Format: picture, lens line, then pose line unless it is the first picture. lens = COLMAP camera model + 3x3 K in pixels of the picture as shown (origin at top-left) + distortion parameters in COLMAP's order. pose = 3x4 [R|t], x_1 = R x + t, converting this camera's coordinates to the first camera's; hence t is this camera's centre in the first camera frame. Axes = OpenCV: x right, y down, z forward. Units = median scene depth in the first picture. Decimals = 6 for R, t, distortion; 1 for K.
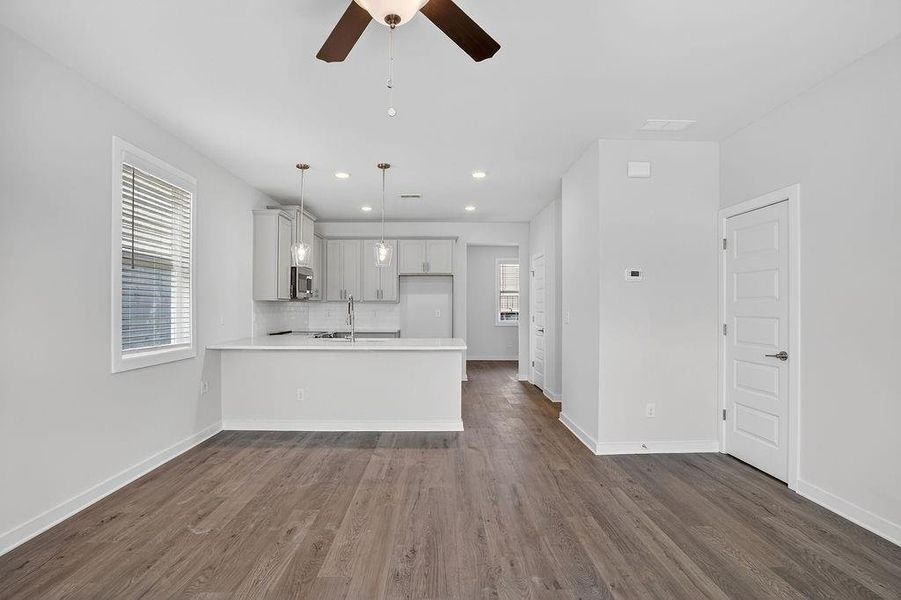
lens RADIAL K [[443.4, 0, 448.0], [0, 443.4, 303.7], [0, 0, 1]] dist [-0.081116, 0.036437]
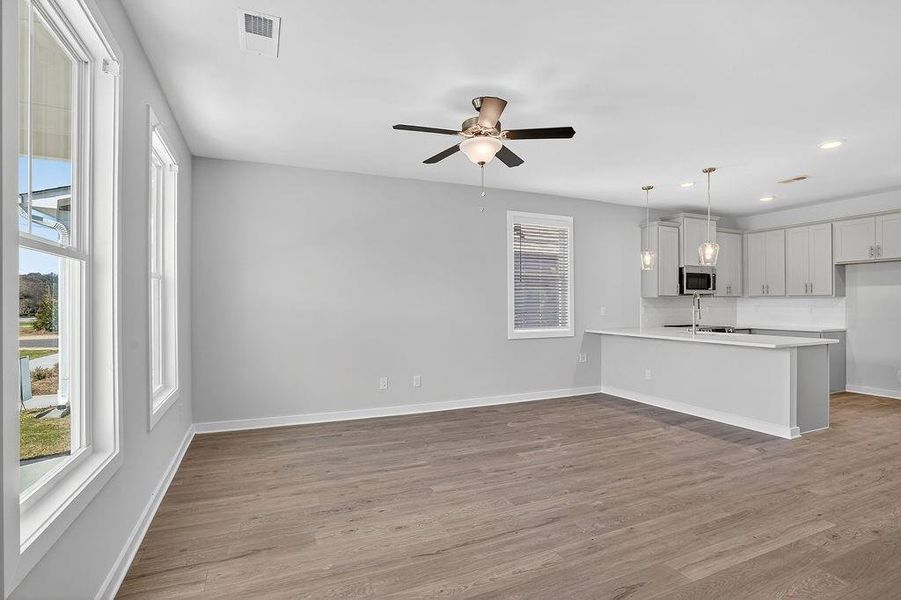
lens RADIAL K [[443.4, 0, 448.0], [0, 443.4, 303.7], [0, 0, 1]] dist [-0.081116, 0.036437]
pose [[0.385294, 0.000436, -0.922794, 0.692707], [0.009479, 0.999945, 0.004430, -0.001120], [0.922745, -0.010454, 0.385269, 0.018740]]
